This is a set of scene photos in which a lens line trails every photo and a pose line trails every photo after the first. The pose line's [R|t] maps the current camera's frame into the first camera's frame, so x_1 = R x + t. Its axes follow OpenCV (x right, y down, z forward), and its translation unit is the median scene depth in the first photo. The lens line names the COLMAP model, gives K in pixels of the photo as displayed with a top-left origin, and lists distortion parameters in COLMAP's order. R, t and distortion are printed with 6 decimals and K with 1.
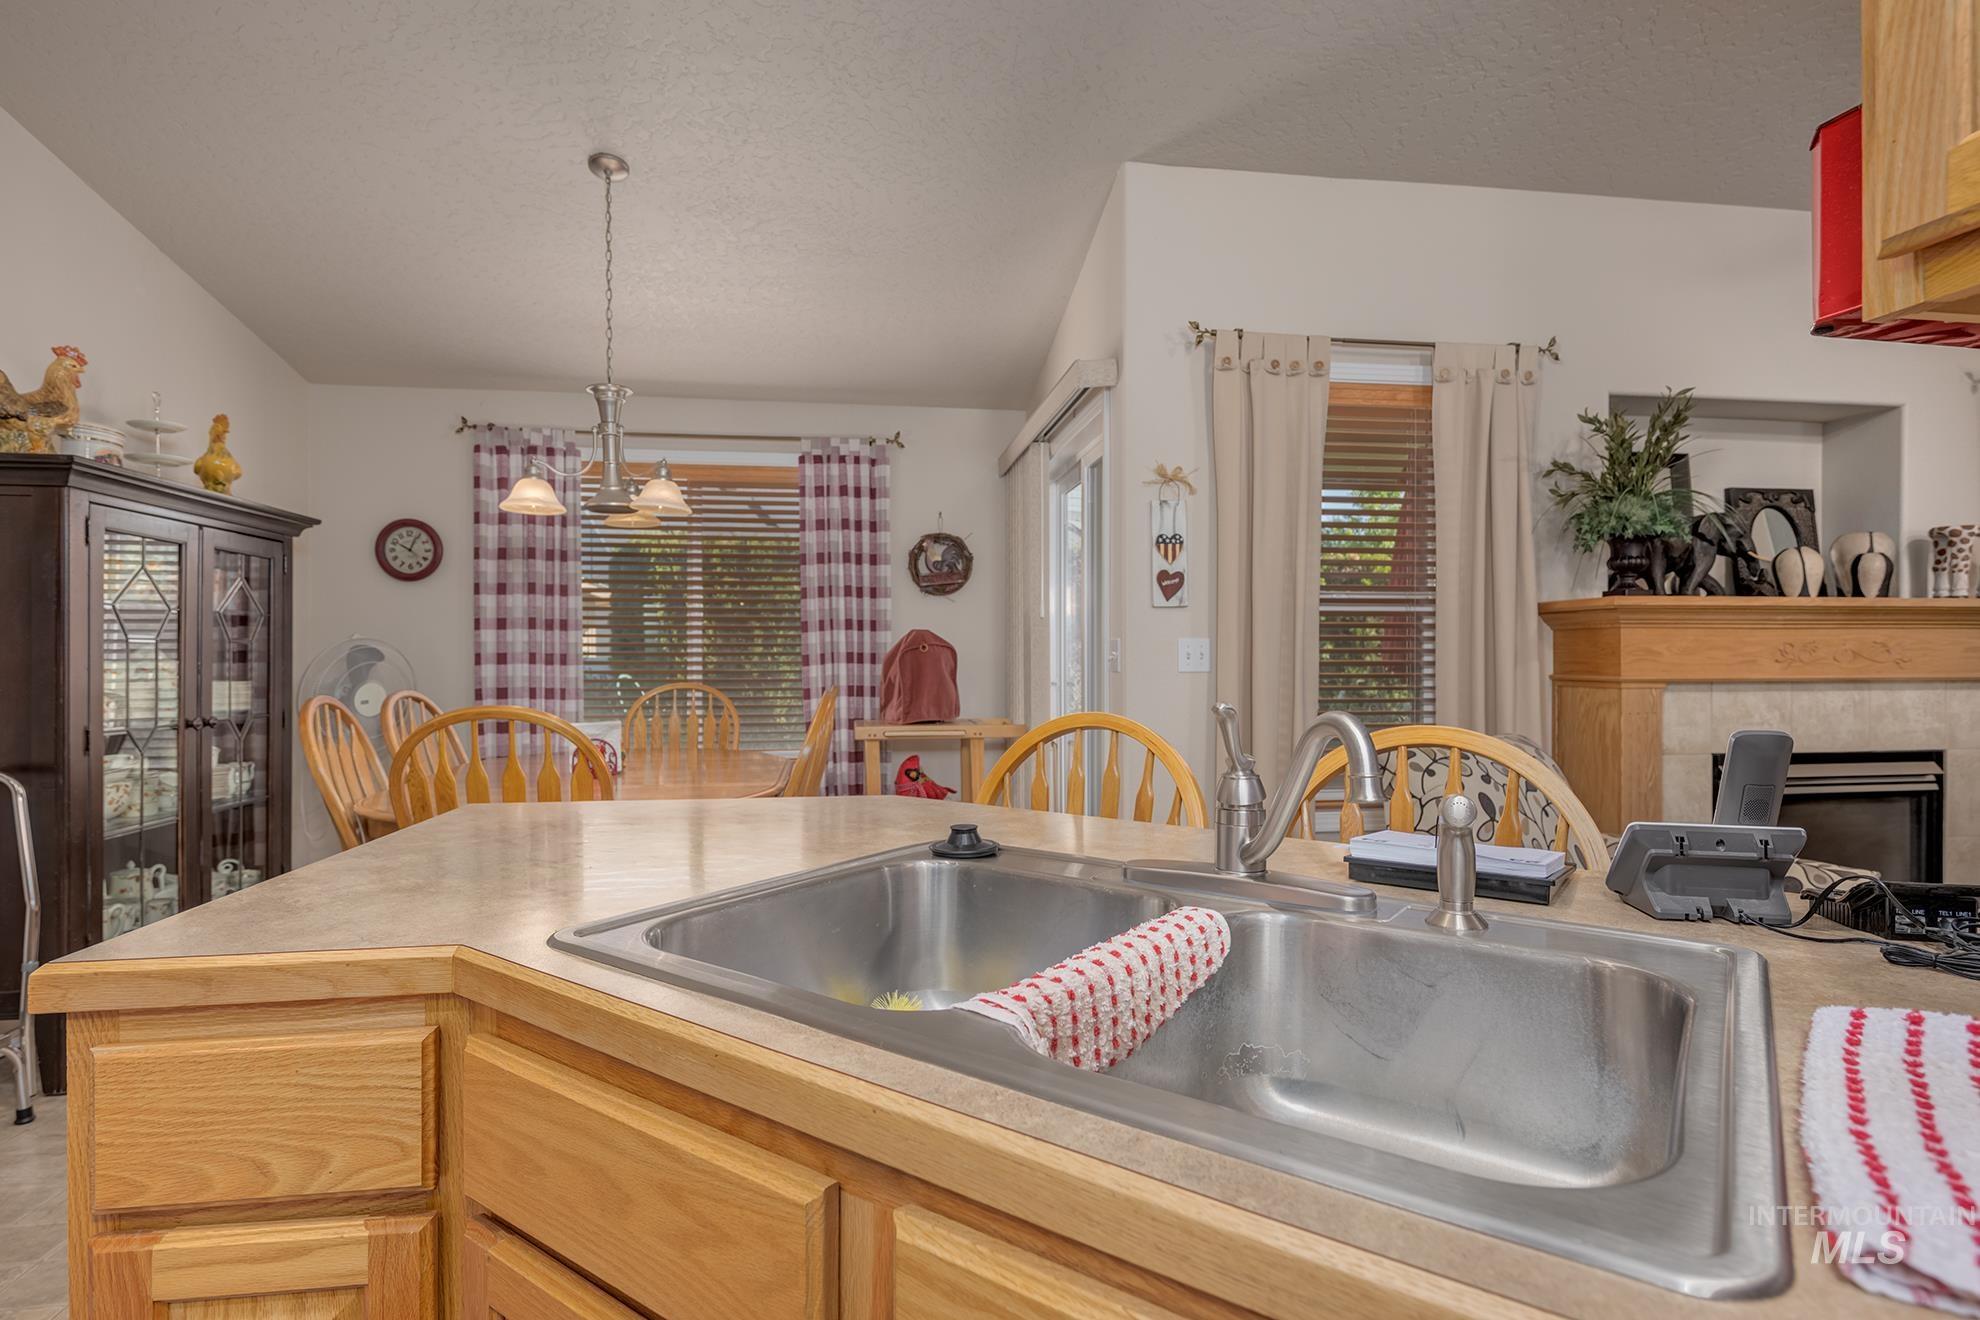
lens RADIAL K [[1026.2, 0, 990.0], [0, 1026.2, 660.0], [0, 0, 1]] dist [0.000521, -0.000283]
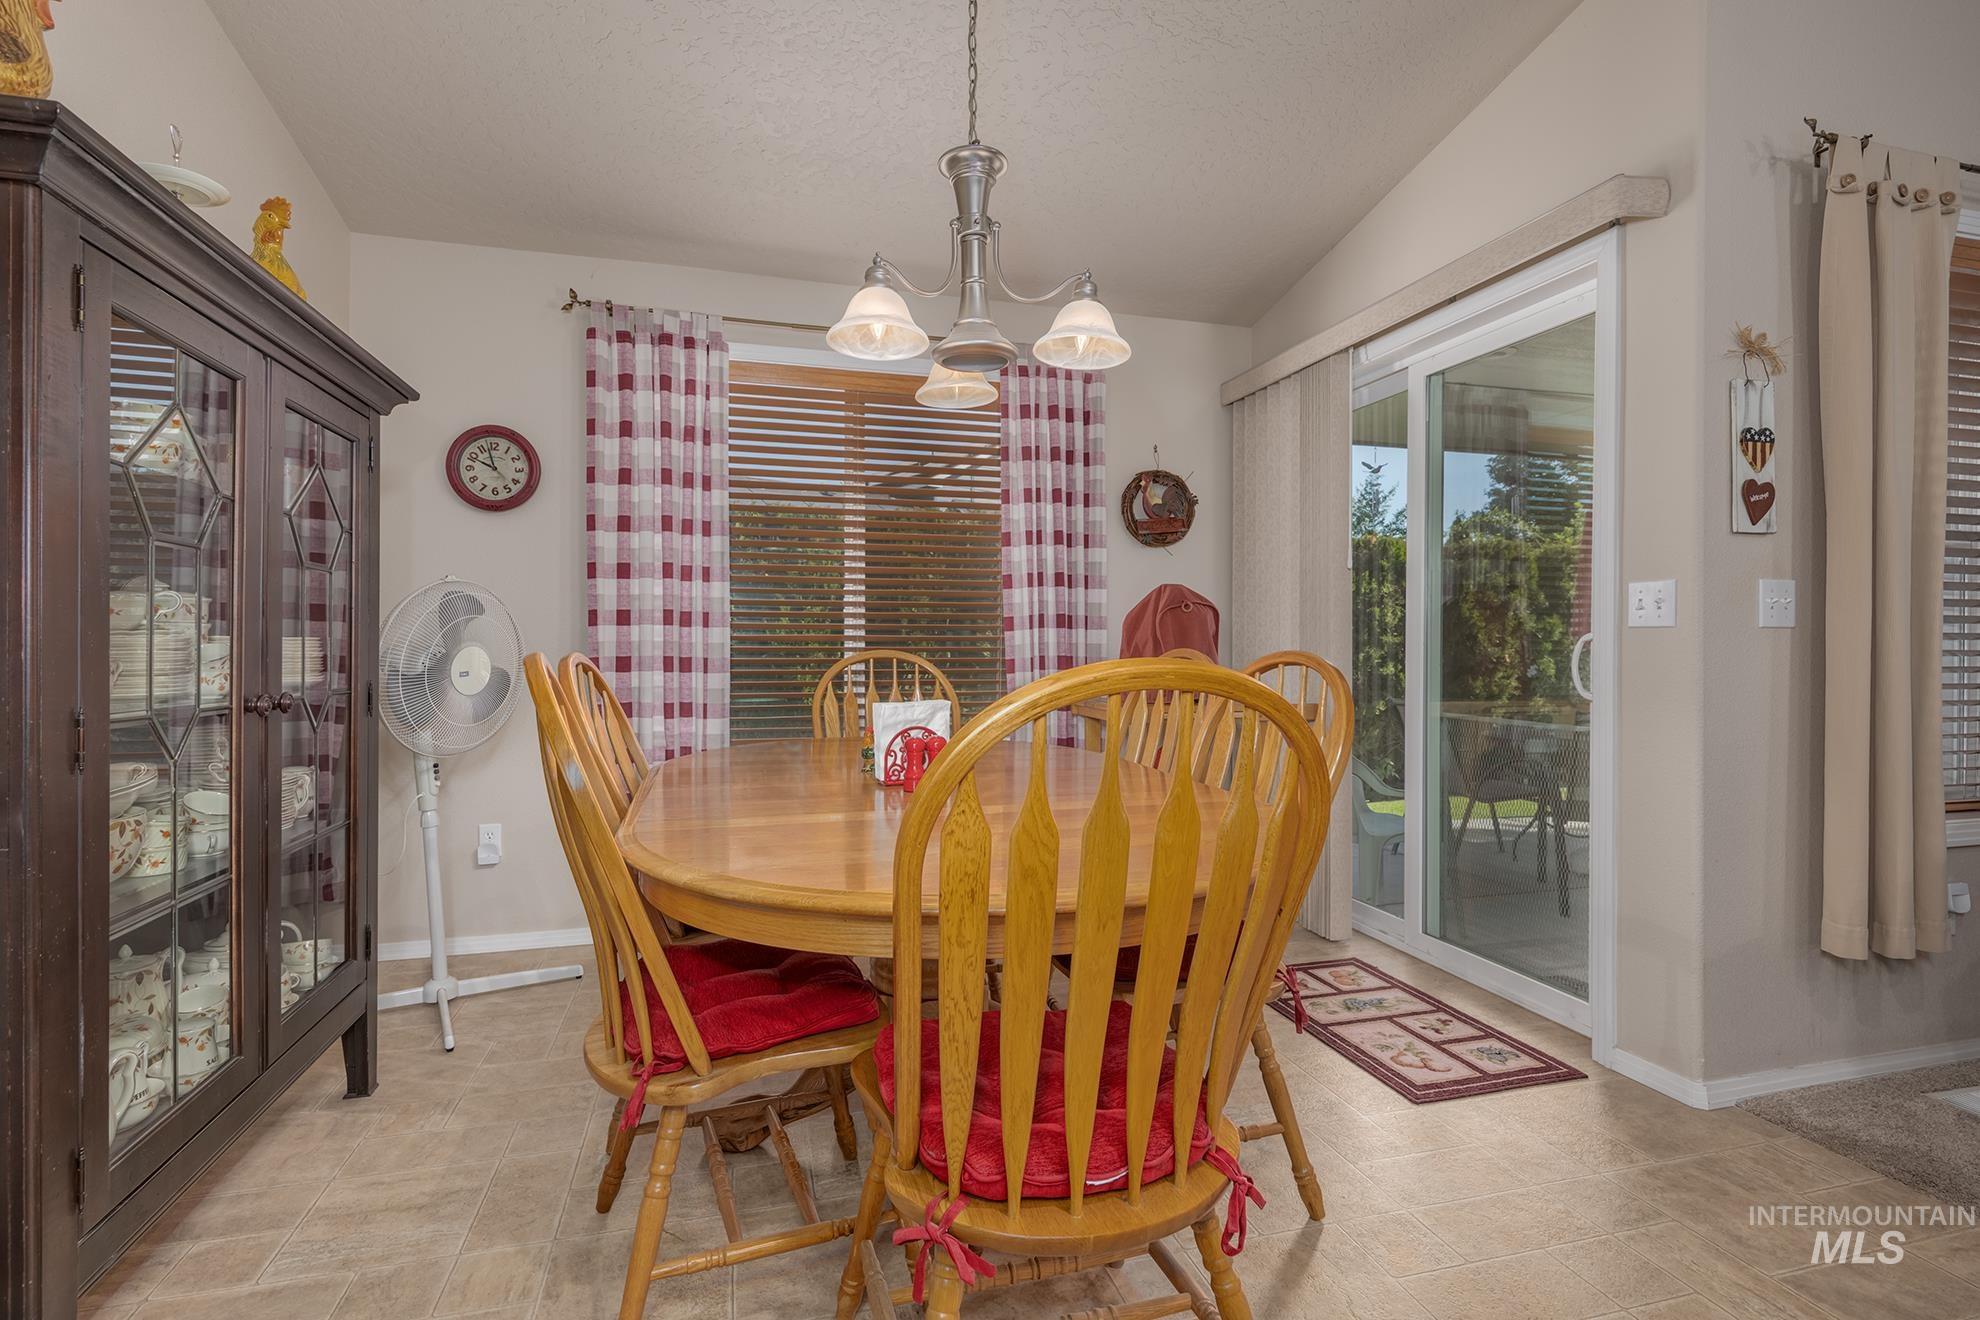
lens RADIAL K [[902.9, 0, 951.0], [0, 902.9, 653.9], [0, 0, 1]] dist [0.014527, -0.008579]
pose [[0.994249, 0.003027, 0.107047, -0.404747], [-0.003791, 0.999969, 0.006929, 0.025641], [-0.107022, -0.007295, 0.994230, 0.417696]]
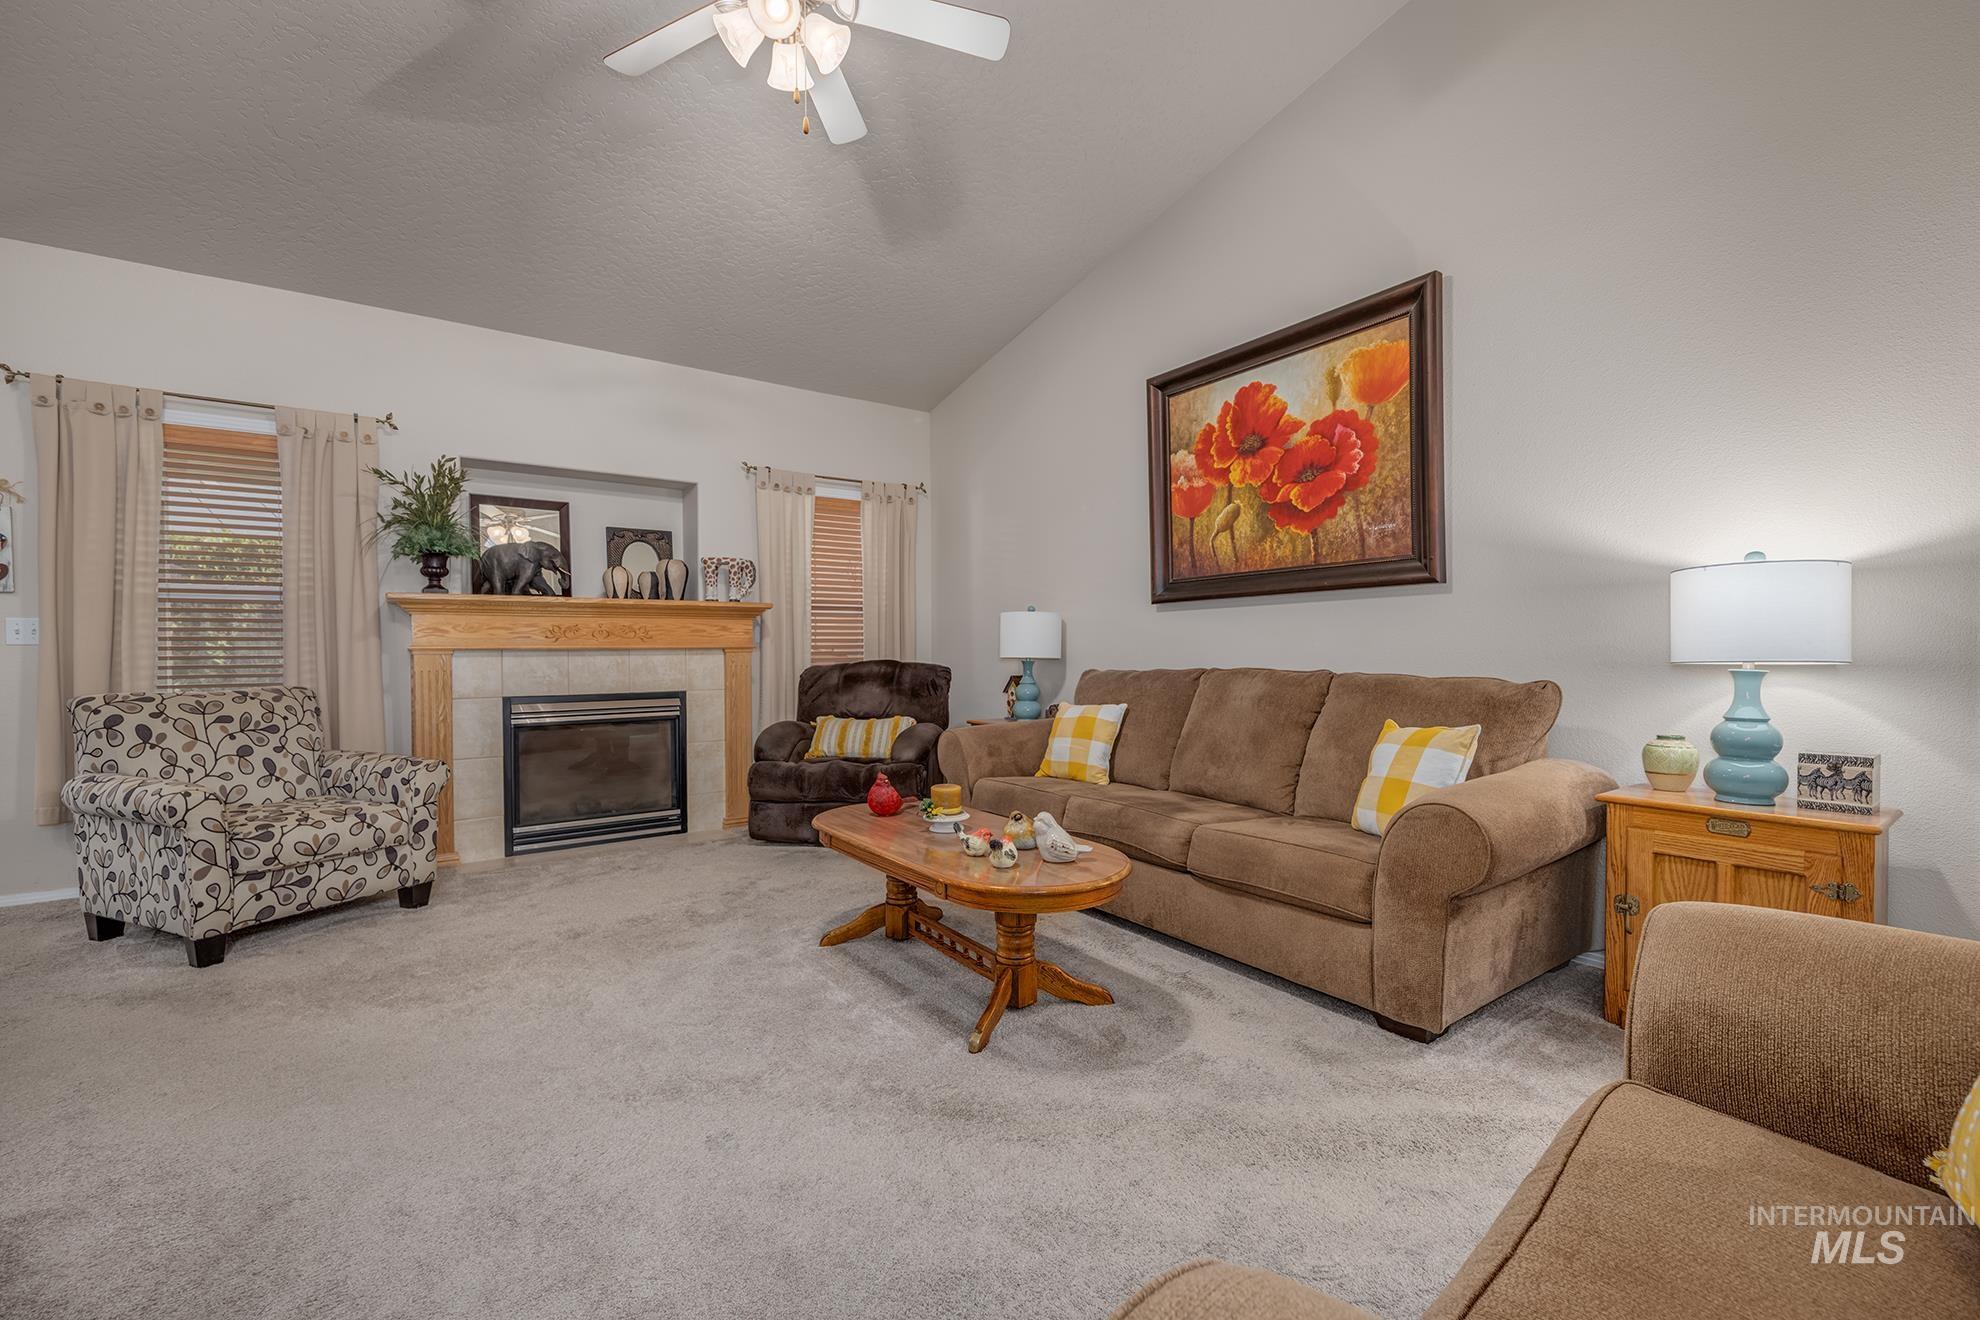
lens RADIAL K [[814.1, 0, 990.0], [0, 814.1, 660.0], [0, 0, 1]] dist [0.016909, -0.012098]
pose [[0.885430, -0.010671, 0.464651, 0.733558], [0.005436, 0.999906, 0.012603, 0.022424], [-0.464742, -0.008633, 0.885404, -0.401642]]
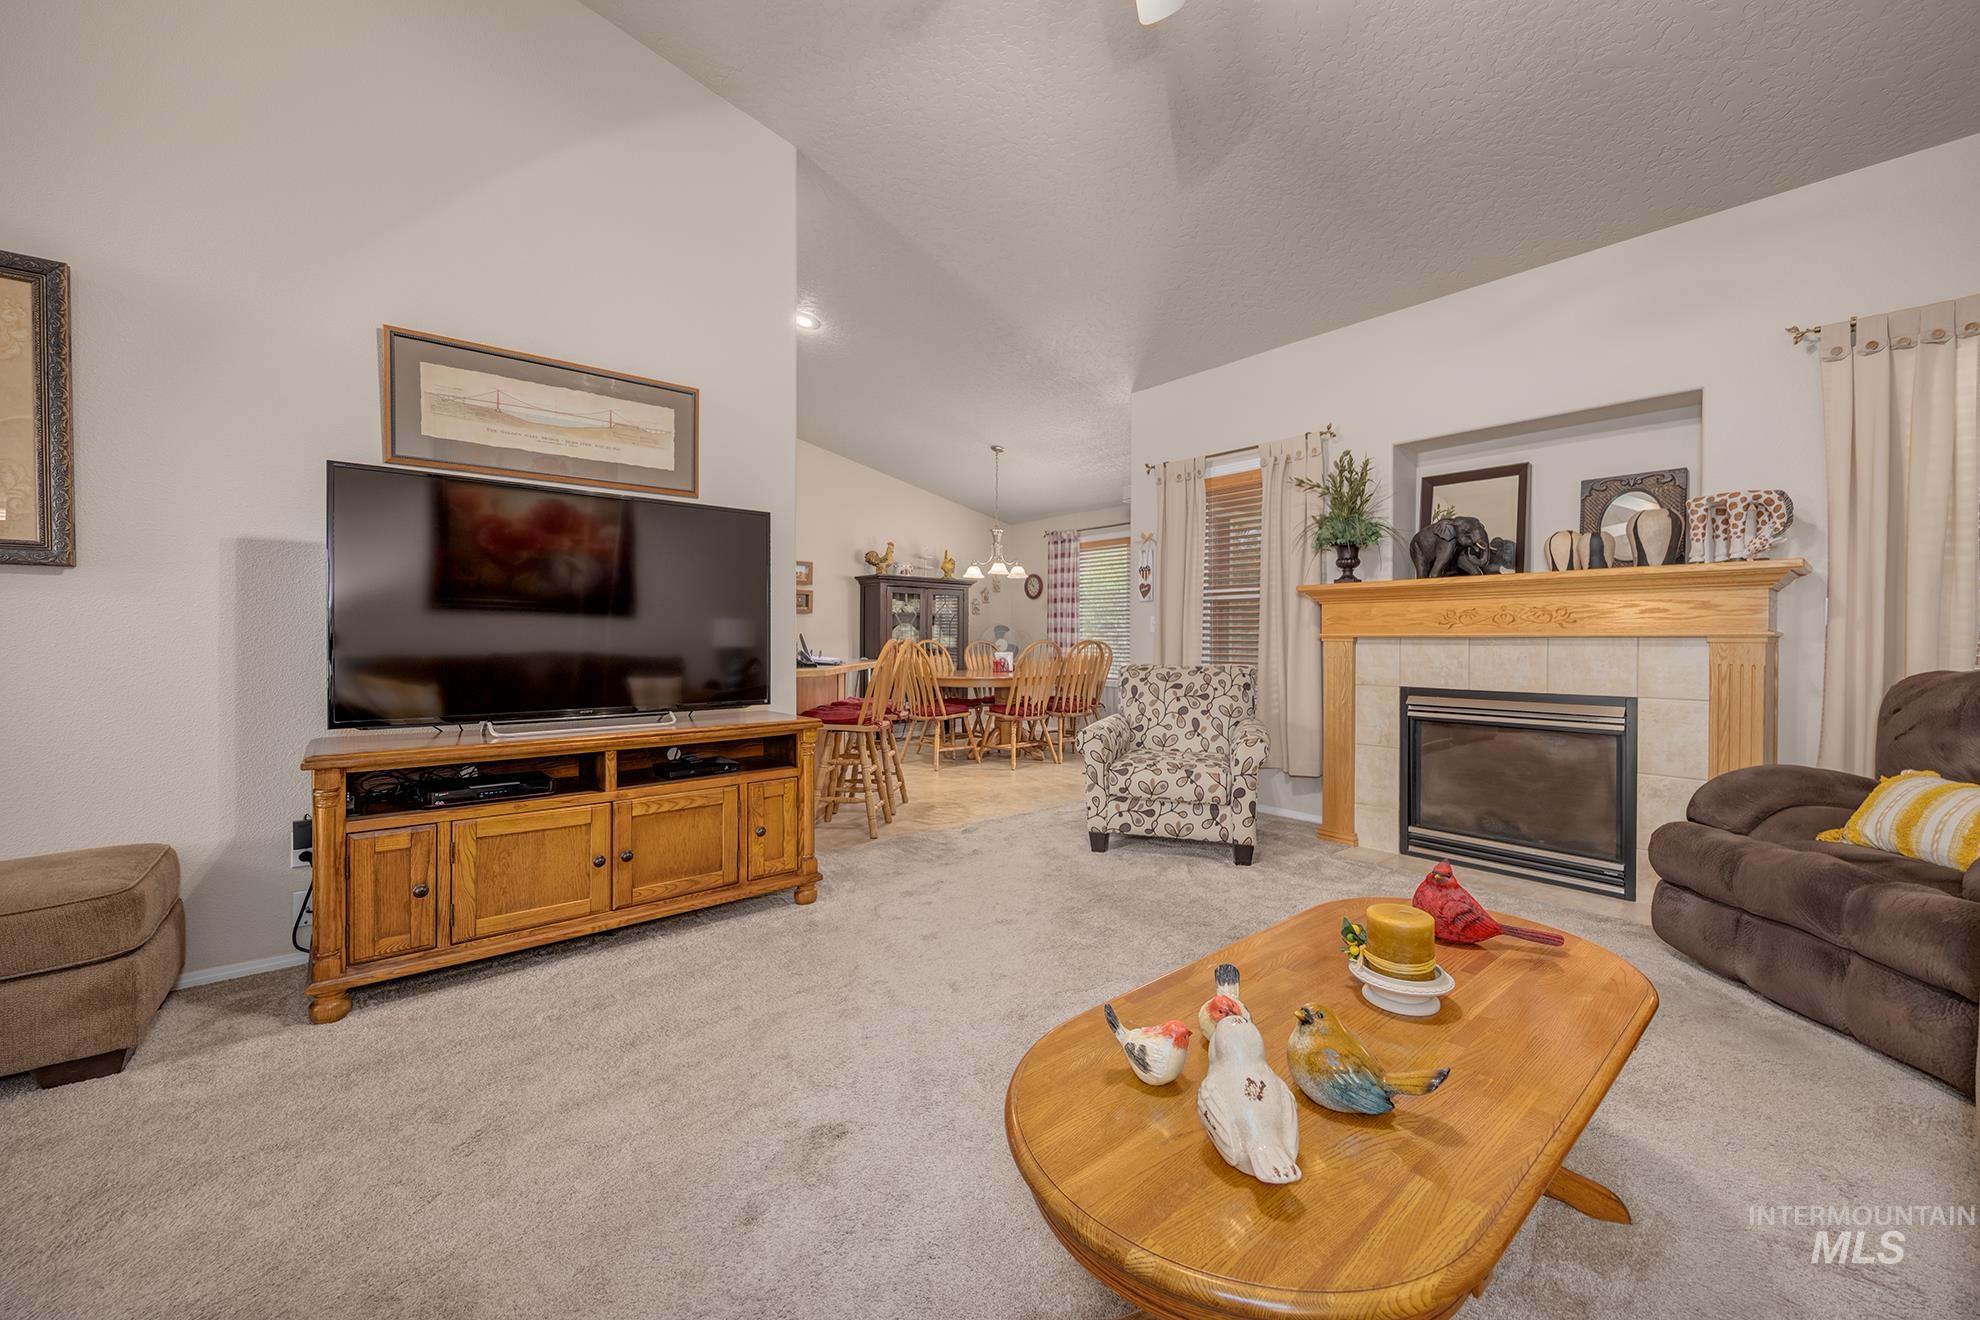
lens RADIAL K [[760.6, 0, 1017.3], [0, 760.6, 644.5], [0, 0, 1]] dist [0.000604, -0.000030]
pose [[0.553665, 0.009087, -0.832690, 1.229365], [-0.003412, 0.999957, 0.008644, 0.021626], [0.832732, -0.001944, 0.553672, -0.062712]]
